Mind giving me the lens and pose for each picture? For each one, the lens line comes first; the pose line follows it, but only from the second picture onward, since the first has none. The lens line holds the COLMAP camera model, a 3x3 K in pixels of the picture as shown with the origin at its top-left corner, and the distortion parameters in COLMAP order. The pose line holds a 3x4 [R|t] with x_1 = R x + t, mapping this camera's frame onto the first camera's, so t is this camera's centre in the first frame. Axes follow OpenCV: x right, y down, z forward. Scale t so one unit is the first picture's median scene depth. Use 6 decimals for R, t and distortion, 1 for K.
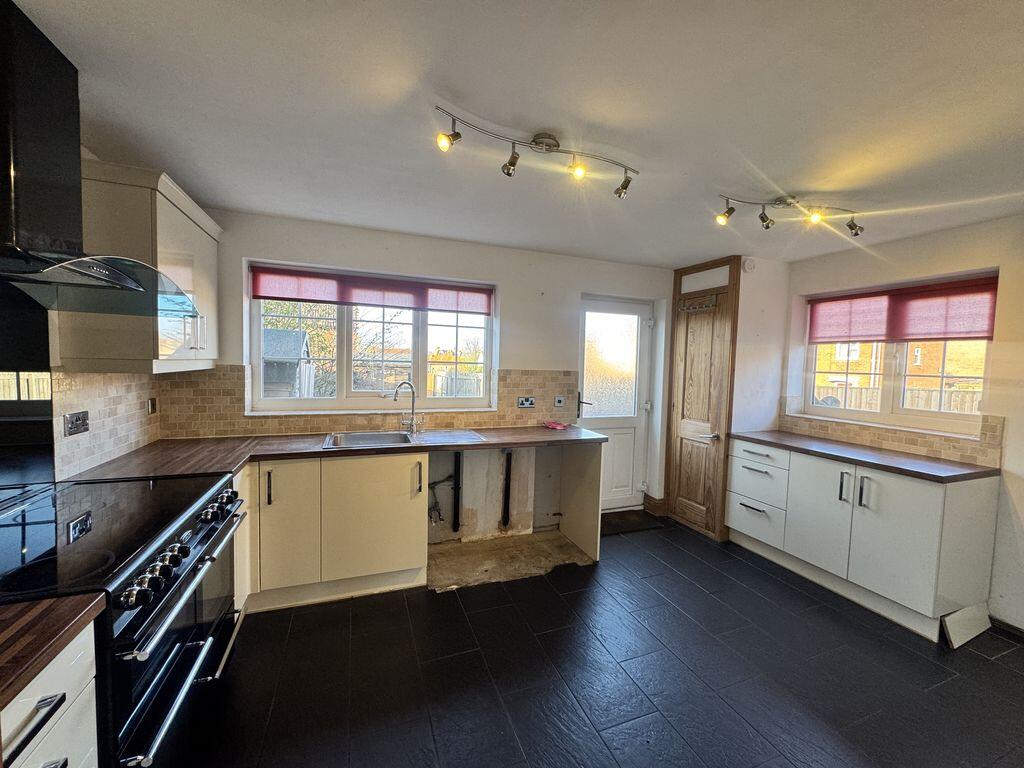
lens RADIAL K [[409.8, 0, 512.9], [0, 409.8, 381.1], [0, 0, 1]] dist [0.000980, 0.000148]
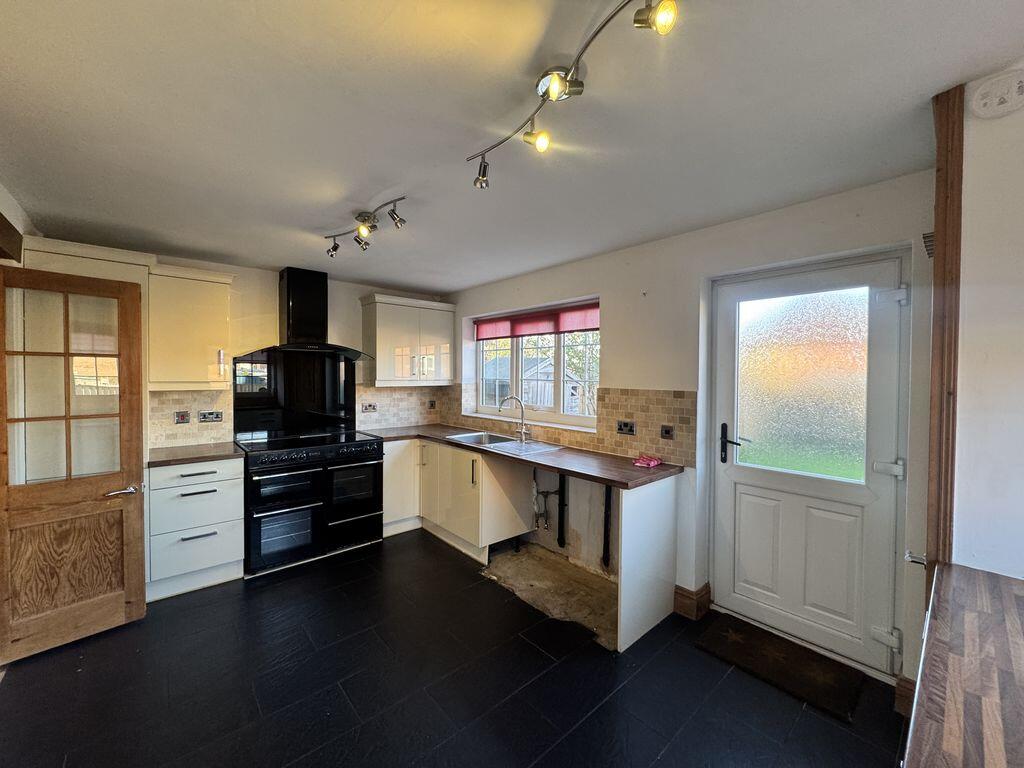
lens RADIAL K [[409.8, 0, 512.2], [0, 409.8, 380.7], [0, 0, 1]] dist [0.000980, 0.000148]
pose [[0.350100, -0.008218, -0.936676, 0.765133], [-0.040365, 0.998900, -0.023851, -0.015112], [0.935842, 0.046159, 0.349383, 0.506374]]
